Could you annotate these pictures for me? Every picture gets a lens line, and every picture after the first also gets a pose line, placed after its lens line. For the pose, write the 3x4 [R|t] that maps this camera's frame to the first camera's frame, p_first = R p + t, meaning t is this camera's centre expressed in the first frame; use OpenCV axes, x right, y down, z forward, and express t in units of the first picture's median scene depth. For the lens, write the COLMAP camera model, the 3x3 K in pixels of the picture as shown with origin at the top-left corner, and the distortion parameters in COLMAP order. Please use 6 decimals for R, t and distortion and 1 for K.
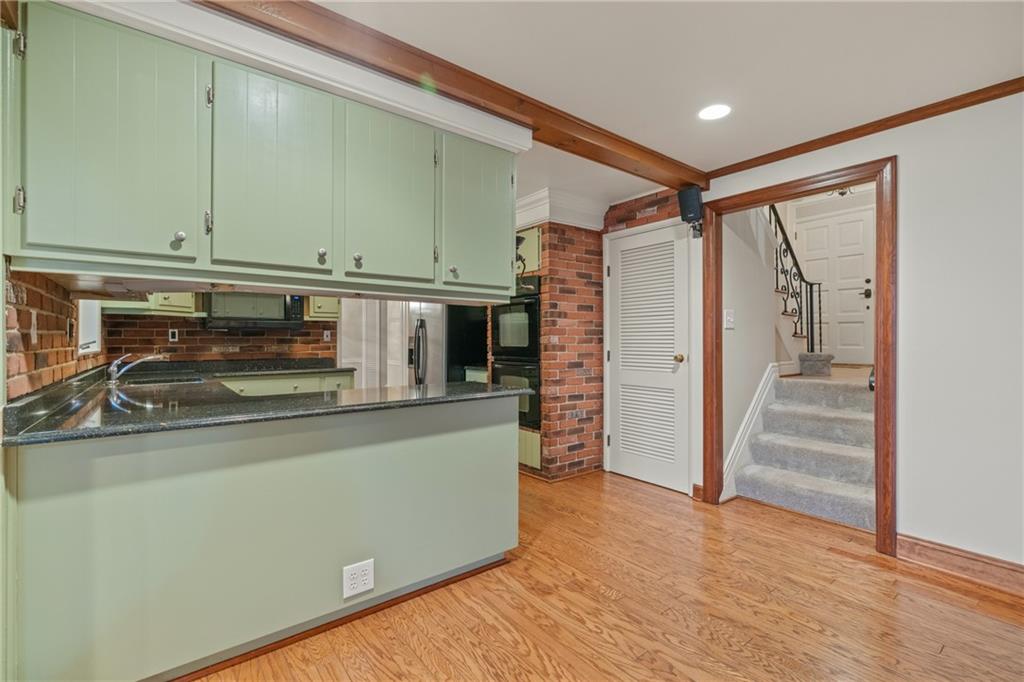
lens RADIAL K [[457.7, 0, 513.1], [0, 457.7, 337.9], [0, 0, 1]] dist [-0.002950, 0.000317]
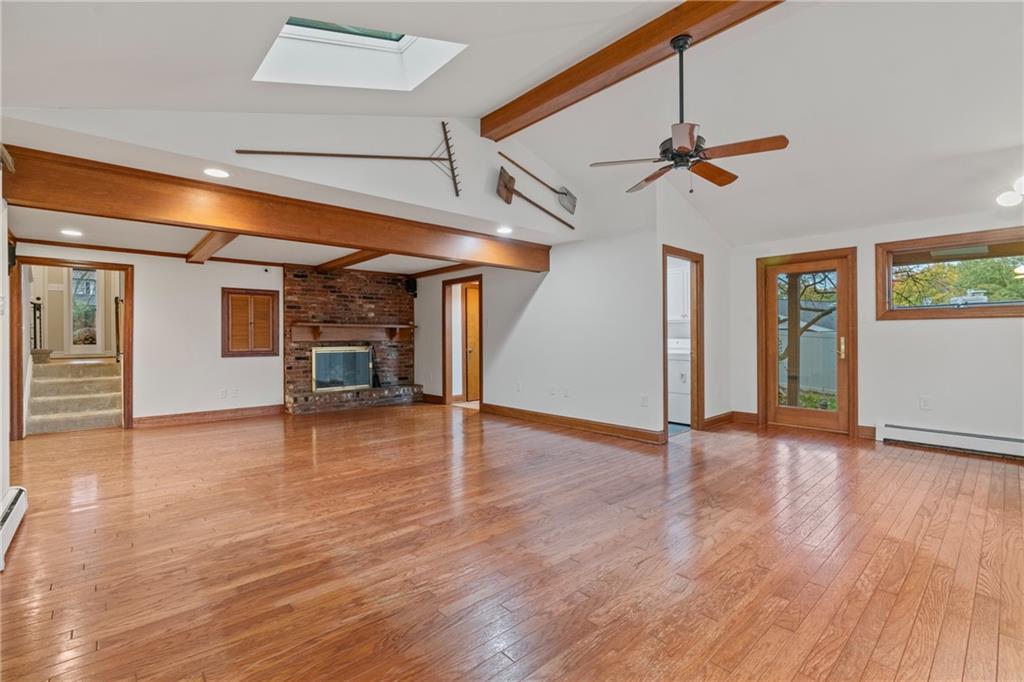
lens RADIAL K [[457.7, 0, 513.1], [0, 457.7, 337.9], [0, 0, 1]] dist [-0.002950, 0.000317]
pose [[-0.072535, 0.000382, 0.997366, -1.334531], [0.002161, 0.999998, -0.000226, -0.001311], [-0.997364, 0.002139, -0.072535, -0.653553]]
